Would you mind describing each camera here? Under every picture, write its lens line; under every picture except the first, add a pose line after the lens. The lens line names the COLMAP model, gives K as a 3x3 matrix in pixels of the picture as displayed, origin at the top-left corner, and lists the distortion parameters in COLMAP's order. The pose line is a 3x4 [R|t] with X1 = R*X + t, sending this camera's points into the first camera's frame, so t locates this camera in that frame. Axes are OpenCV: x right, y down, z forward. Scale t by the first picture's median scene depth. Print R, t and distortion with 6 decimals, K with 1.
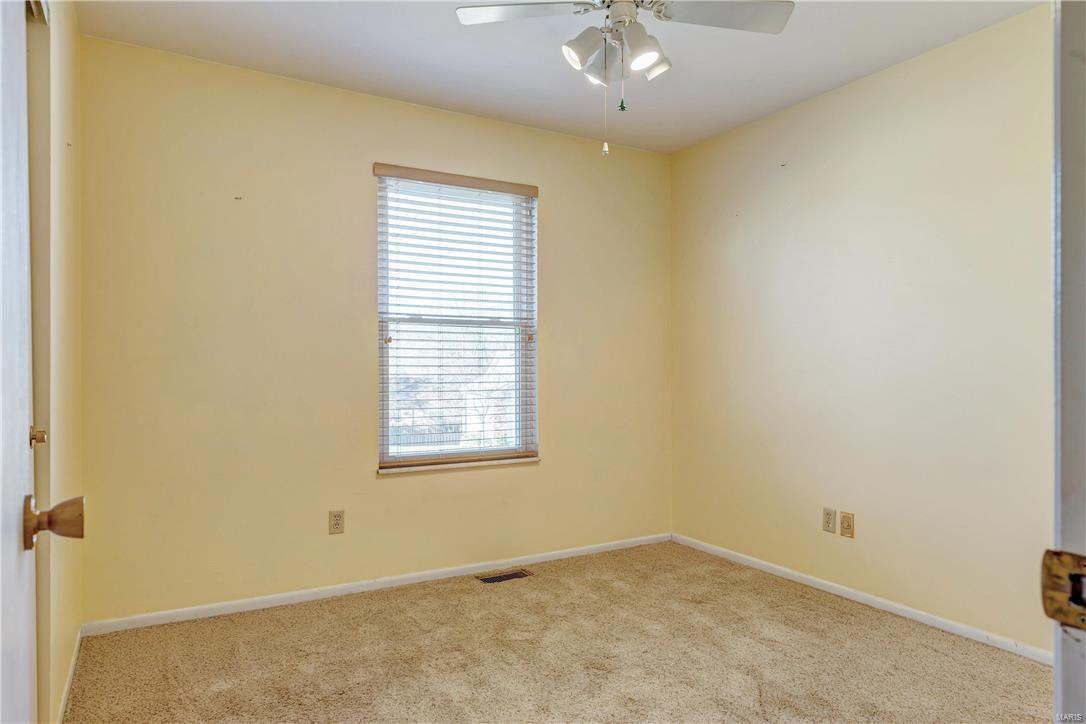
lens RADIAL K [[672.3, 0, 541.2], [0, 672.3, 353.1], [0, 0, 1]] dist [0.069806, 0.000413]
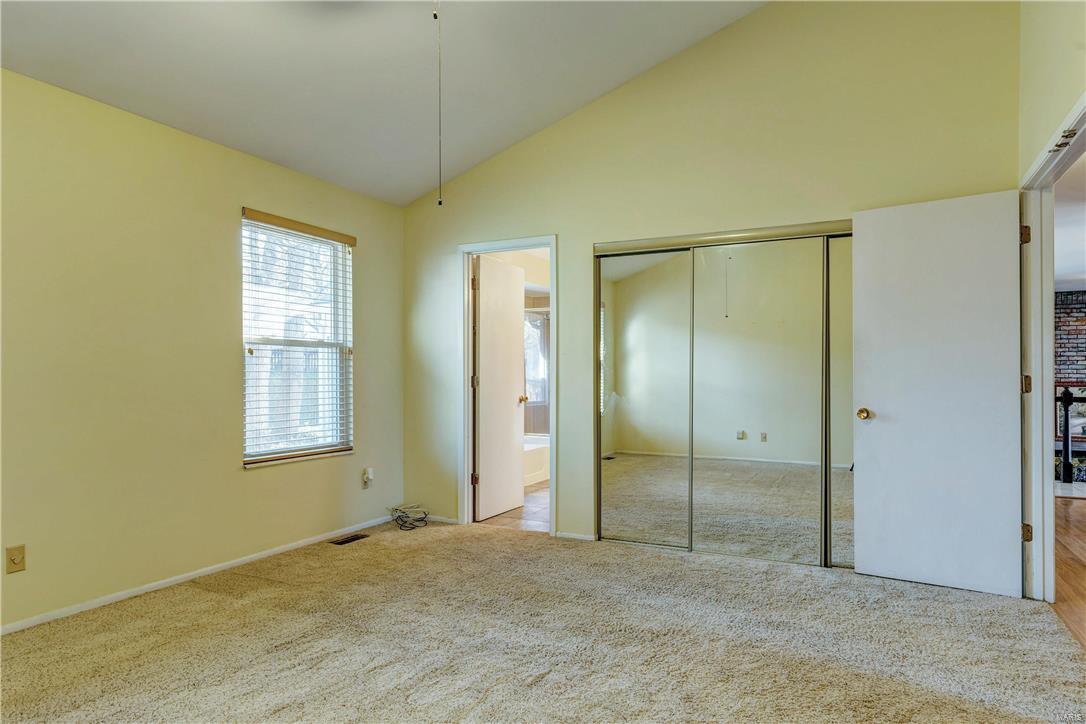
lens RADIAL K [[643.5, 0, 571.7], [0, 643.5, 366.5], [0, 0, 1]] dist [-0.000753, -0.000435]
pose [[0.822294, 0.008914, 0.568993, -0.359539], [-0.008732, 0.999957, -0.003046, -0.003520], [-0.568996, -0.002464, 0.822337, -0.229733]]
